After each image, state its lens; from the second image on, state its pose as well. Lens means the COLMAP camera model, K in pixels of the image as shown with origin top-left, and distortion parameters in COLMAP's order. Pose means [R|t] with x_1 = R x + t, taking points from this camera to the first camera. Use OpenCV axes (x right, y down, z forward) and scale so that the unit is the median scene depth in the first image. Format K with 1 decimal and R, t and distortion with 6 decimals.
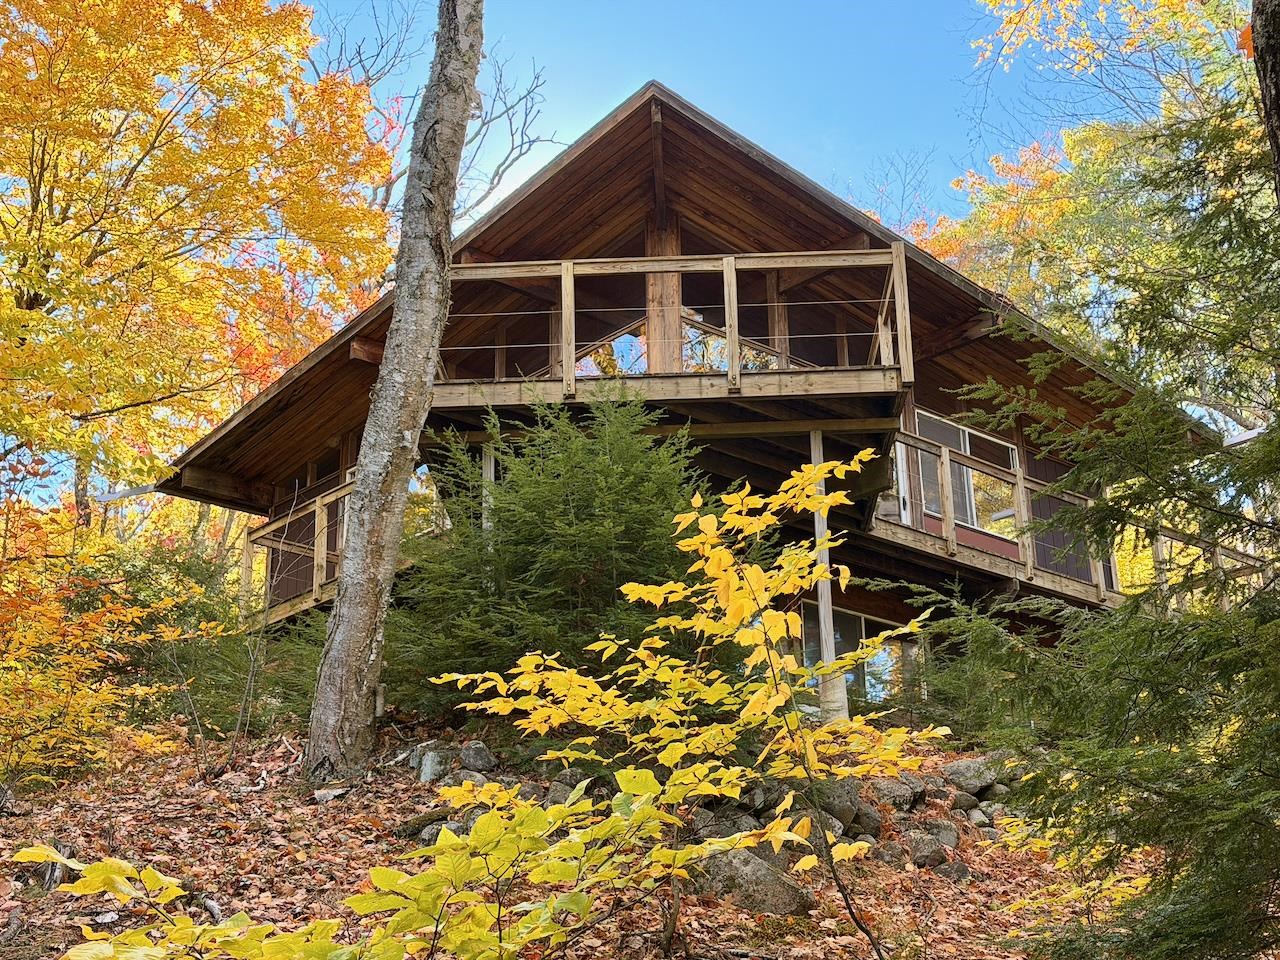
lens RADIAL K [[1795.6, 0, 640.0], [0, 1795.6, 480.0], [0, 0, 1]] dist [0.123568, -0.017531]
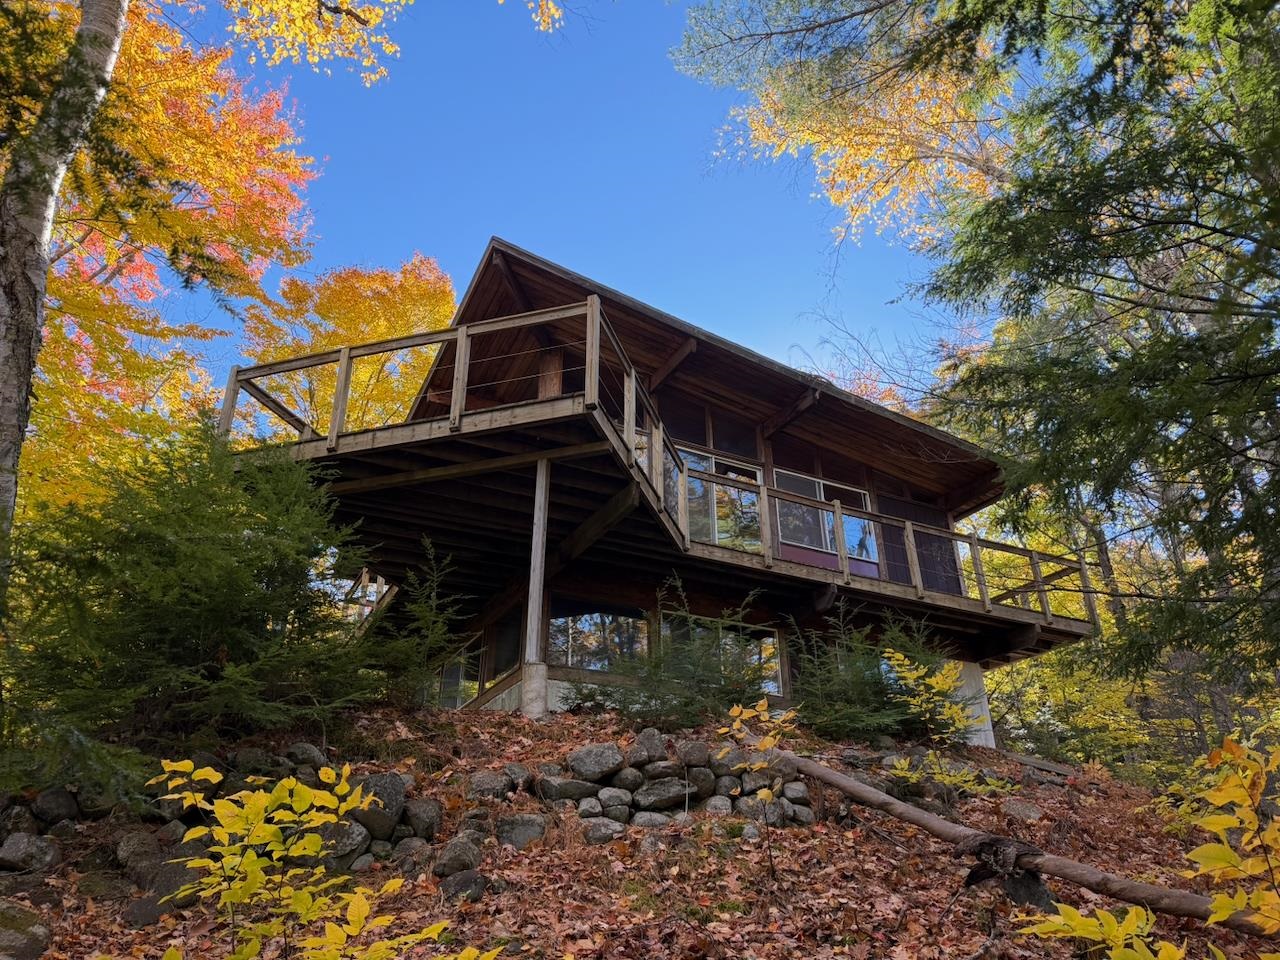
lens RADIAL K [[893.9, 0, 640.0], [0, 893.9, 480.0], [0, 0, 1]] dist [0.135530, -0.000051]
pose [[0.969160, -0.103489, -0.223650, 0.244809], [0.077508, 0.989499, -0.122000, 0.053456], [0.233927, 0.100903, 0.967004, 0.371199]]
